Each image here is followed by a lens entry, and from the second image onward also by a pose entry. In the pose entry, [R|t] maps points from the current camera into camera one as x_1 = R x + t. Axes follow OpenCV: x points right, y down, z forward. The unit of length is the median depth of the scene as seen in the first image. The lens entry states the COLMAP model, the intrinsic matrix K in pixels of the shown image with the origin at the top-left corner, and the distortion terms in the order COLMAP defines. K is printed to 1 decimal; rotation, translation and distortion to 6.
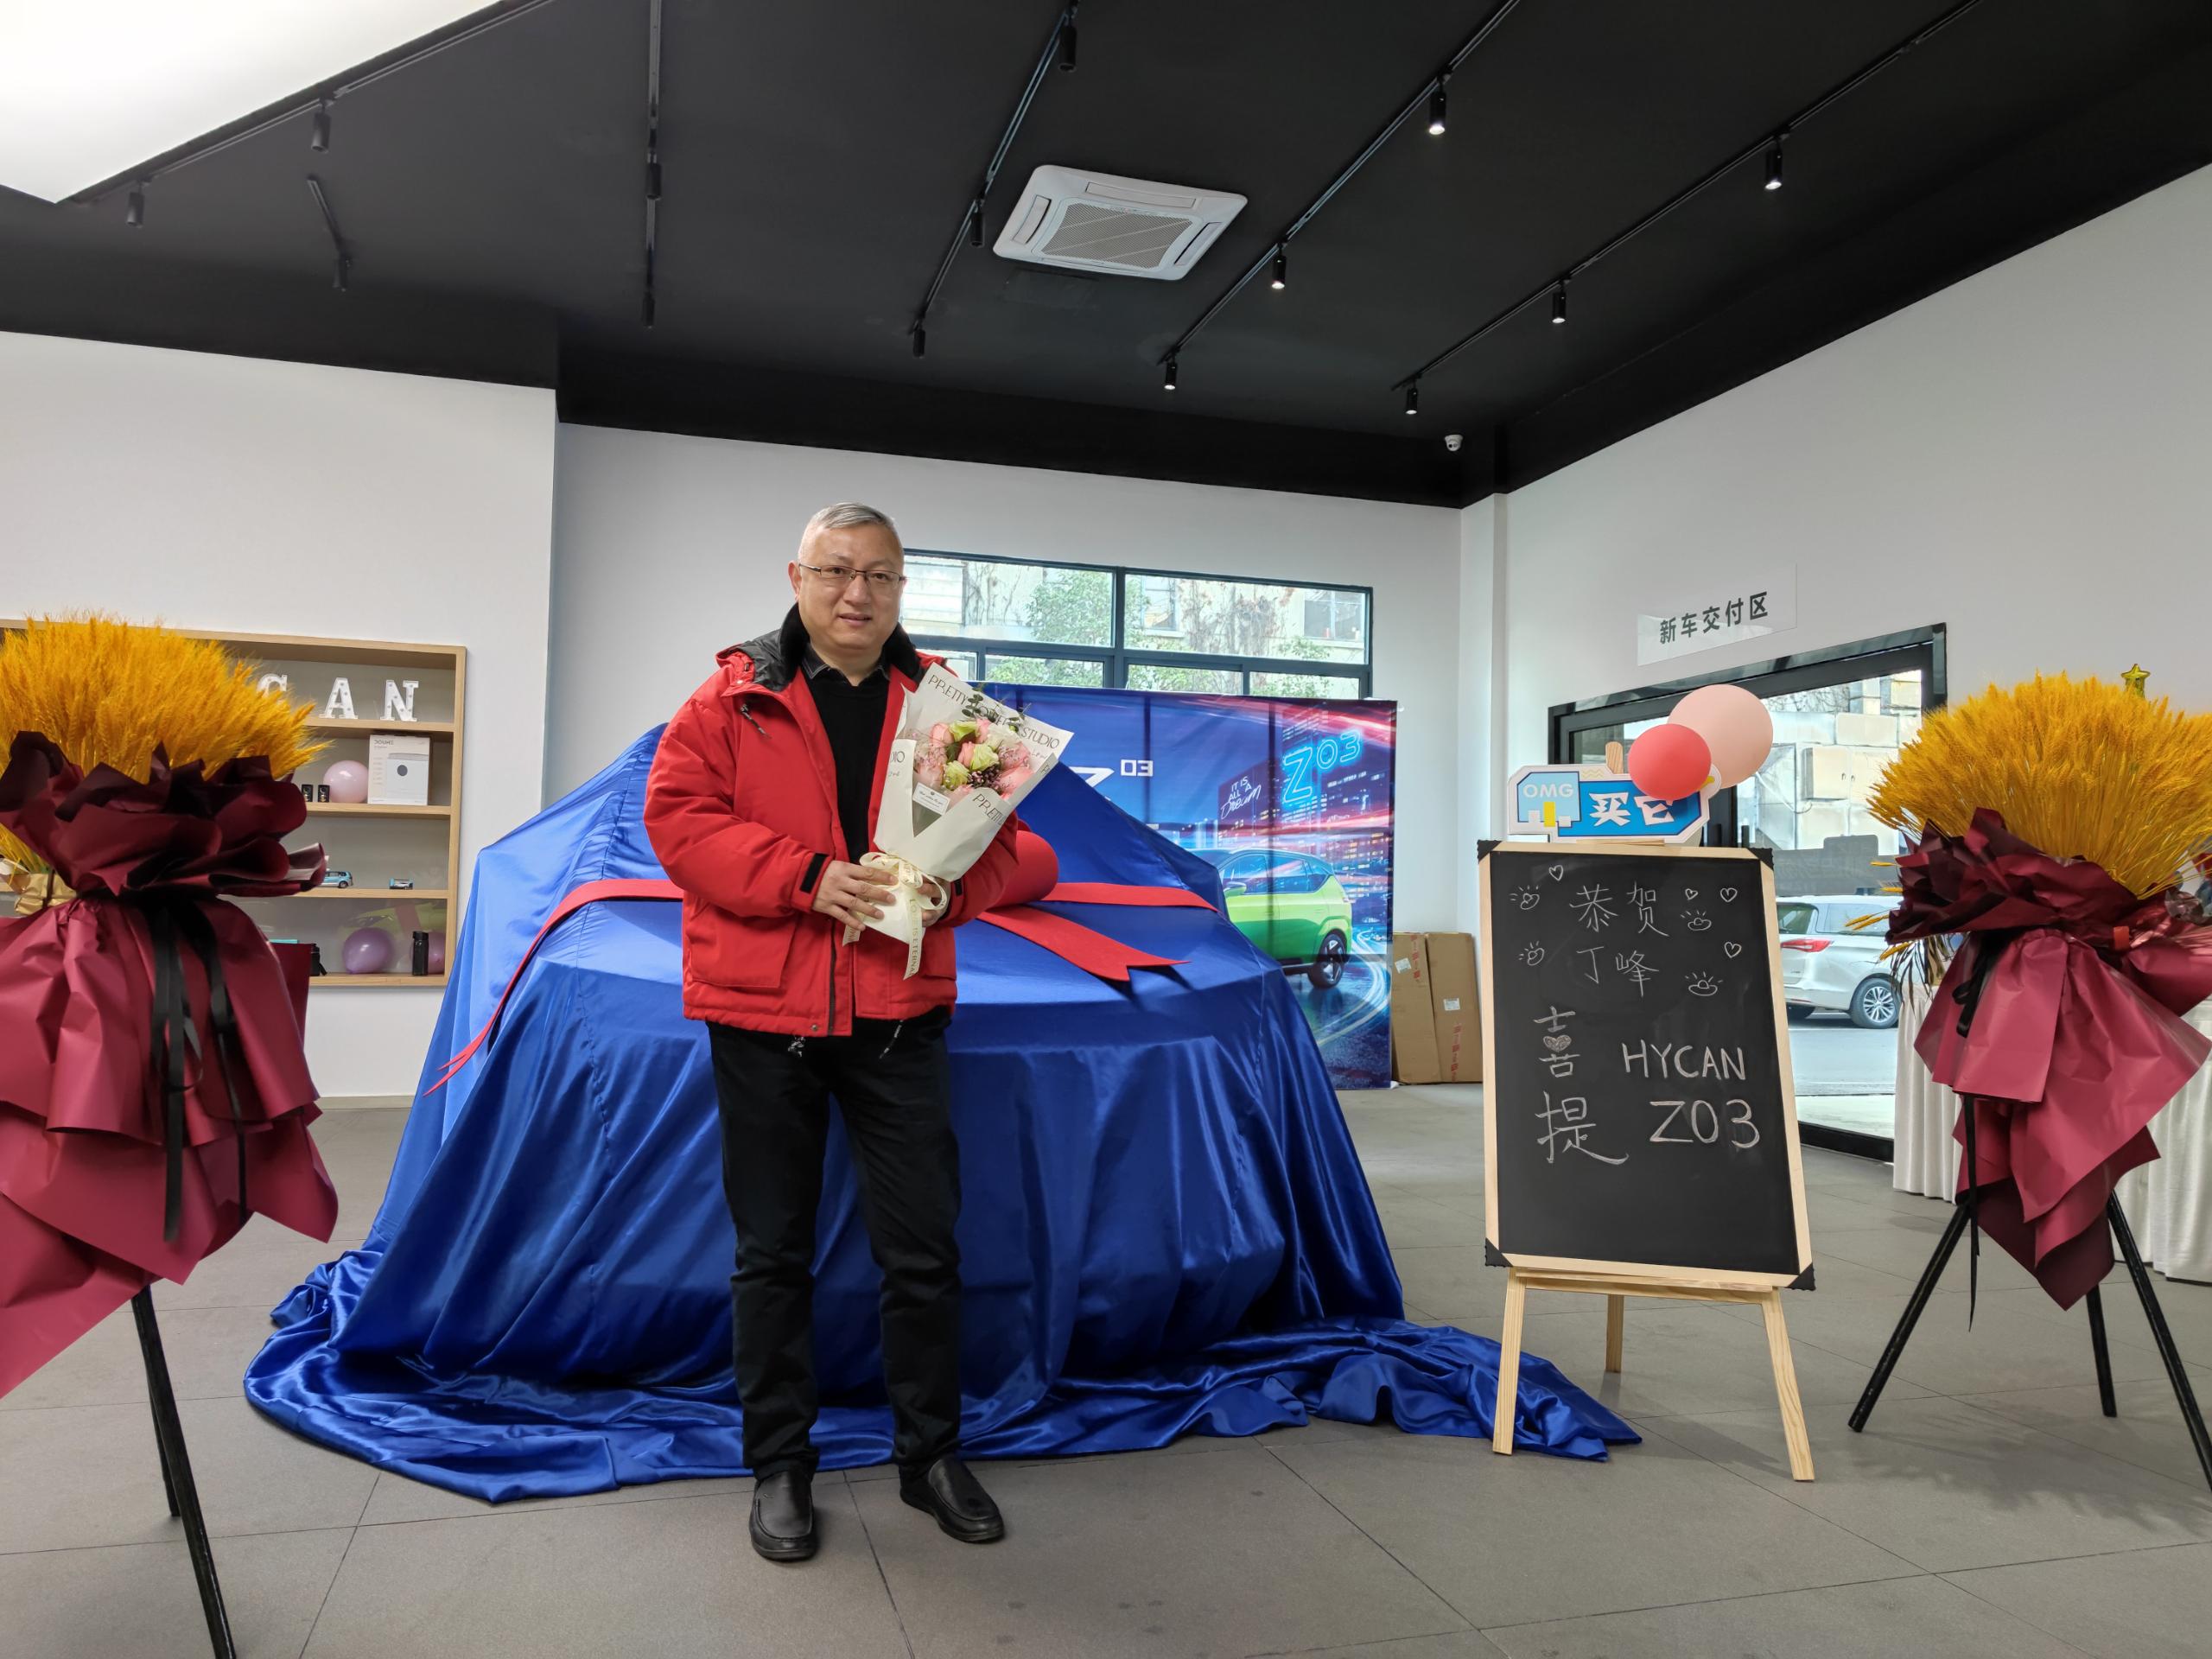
lens RADIAL K [[1630.4, 0, 1101.3], [0, 1630.4, 820.2], [0, 0, 1]] dist [0.056856, -0.047954]
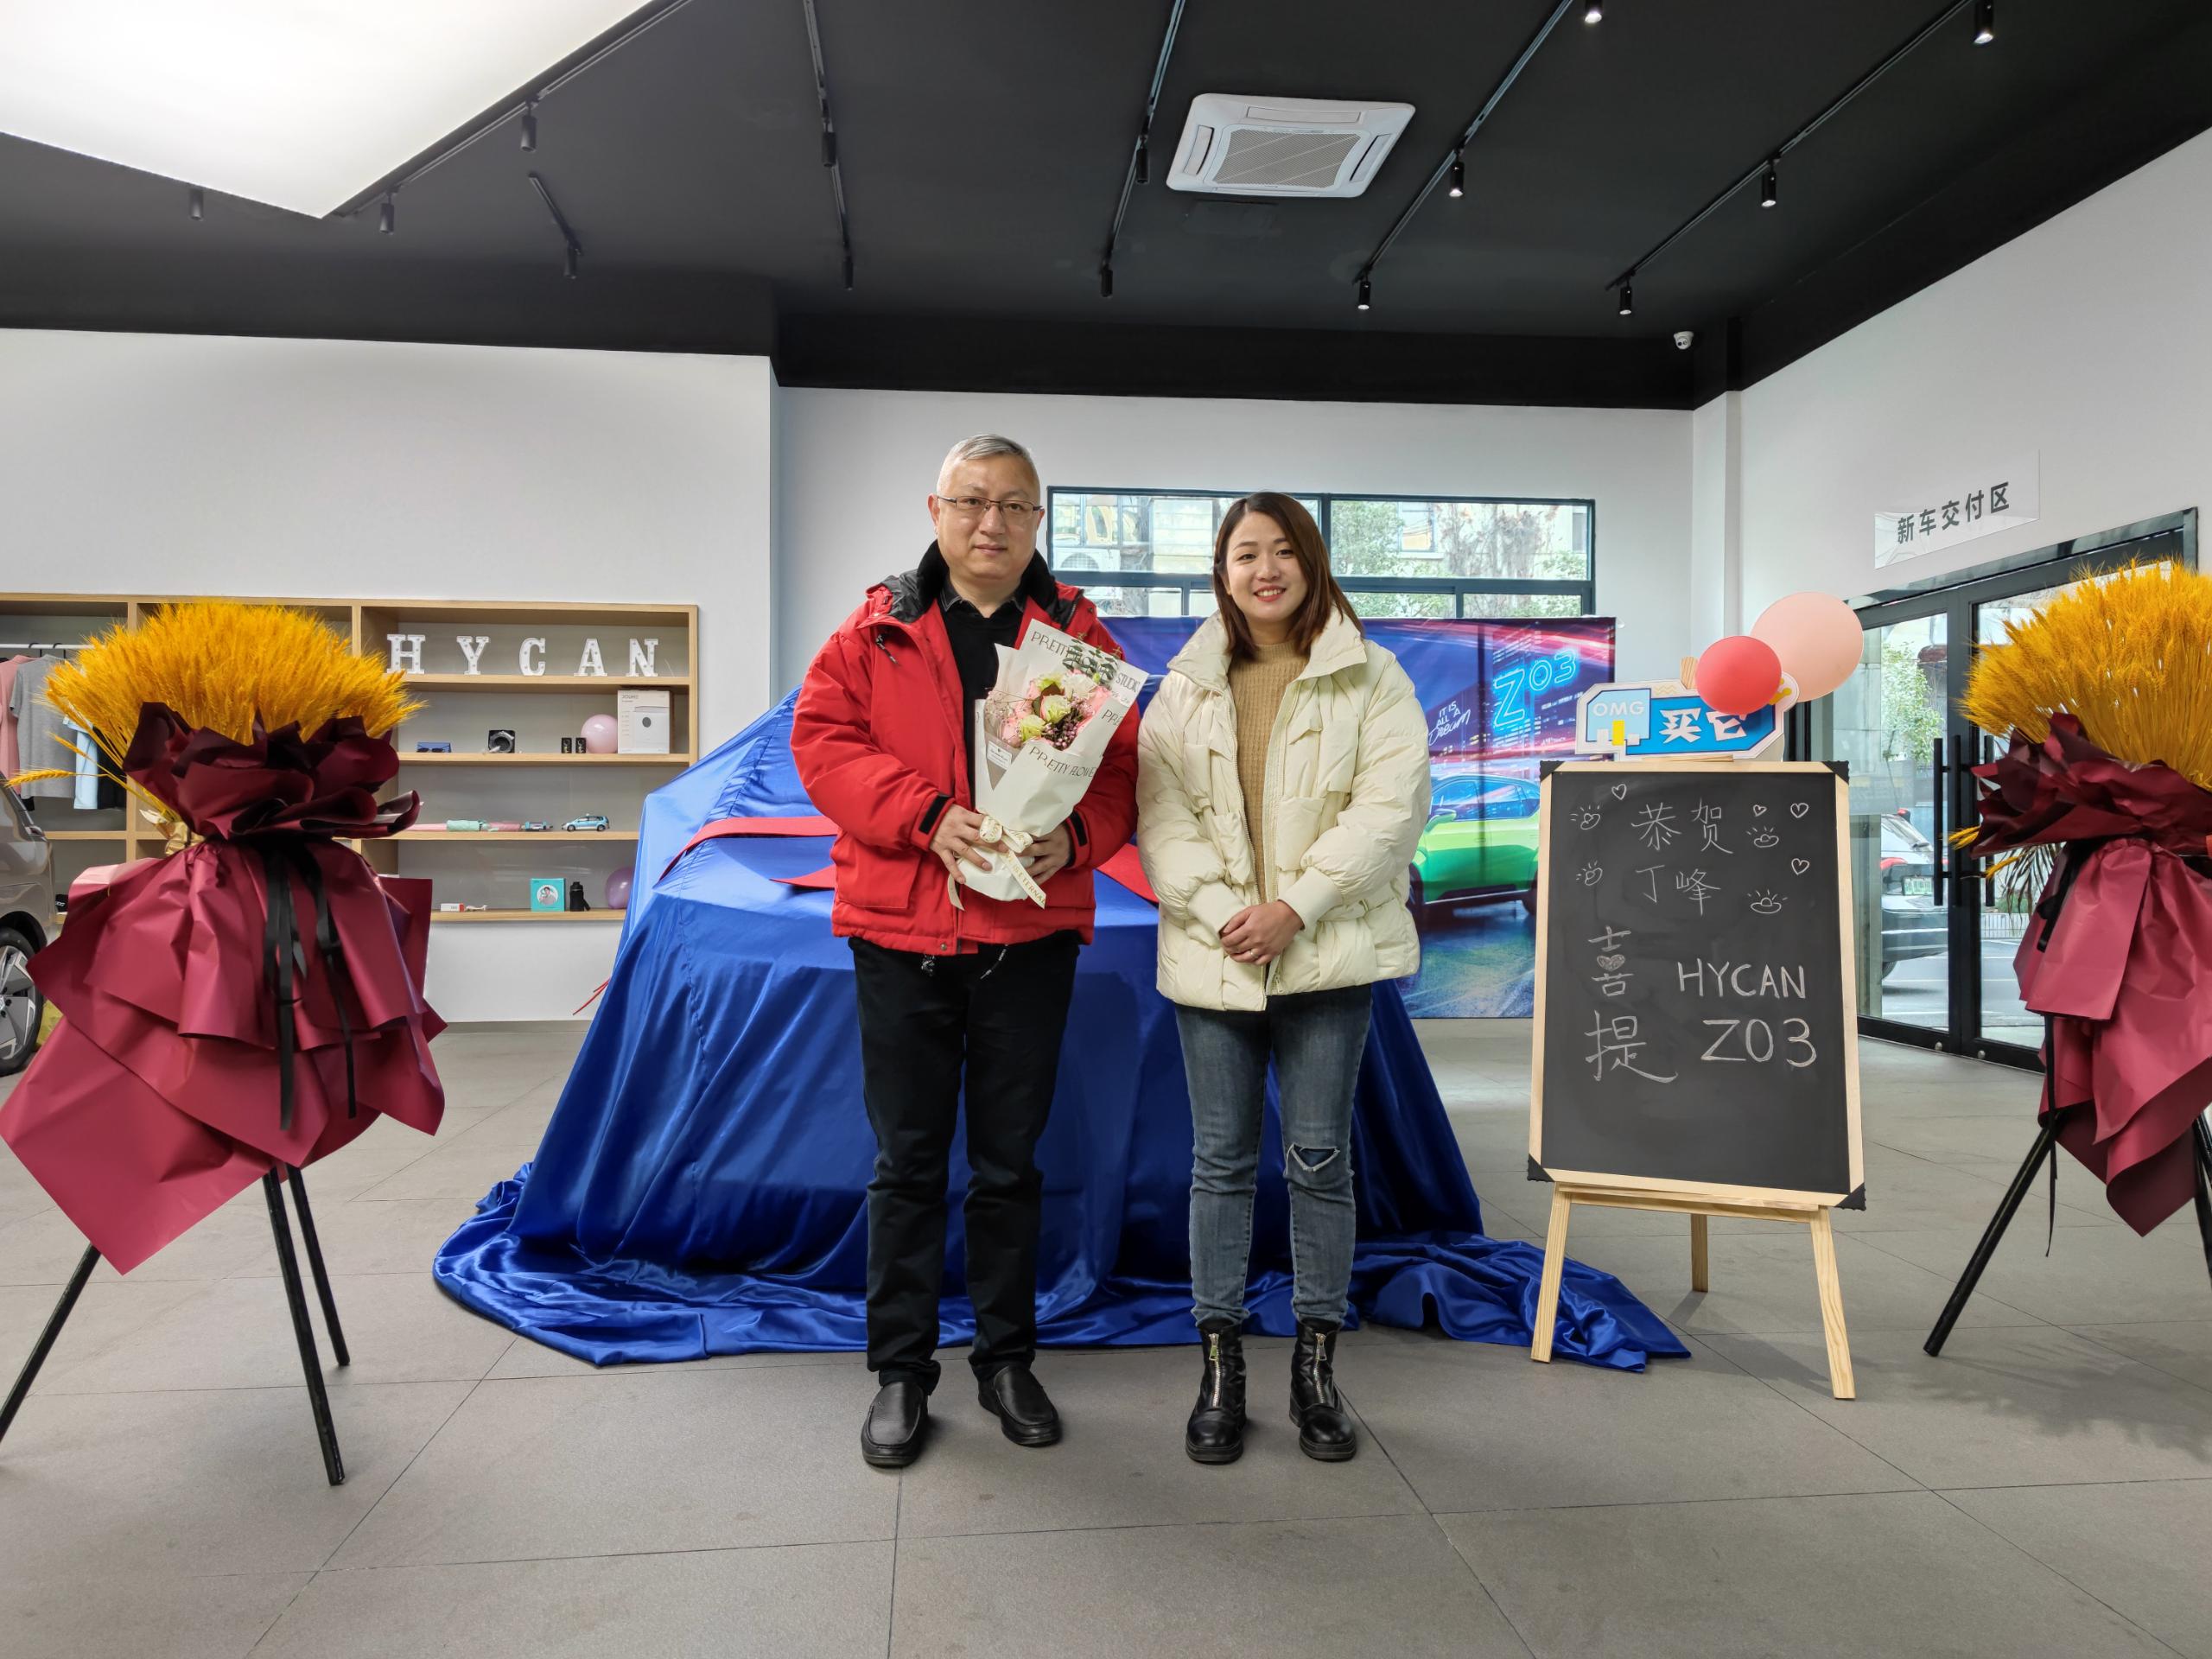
lens RADIAL K [[1630.4, 0, 1105.3], [0, 1630.4, 832.4], [0, 0, 1]] dist [0.056856, -0.047954]
pose [[0.983755, -0.019019, -0.178508, 0.155154], [0.027662, 0.998556, 0.046057, 0.002528], [0.177374, -0.050247, 0.982860, -0.031050]]
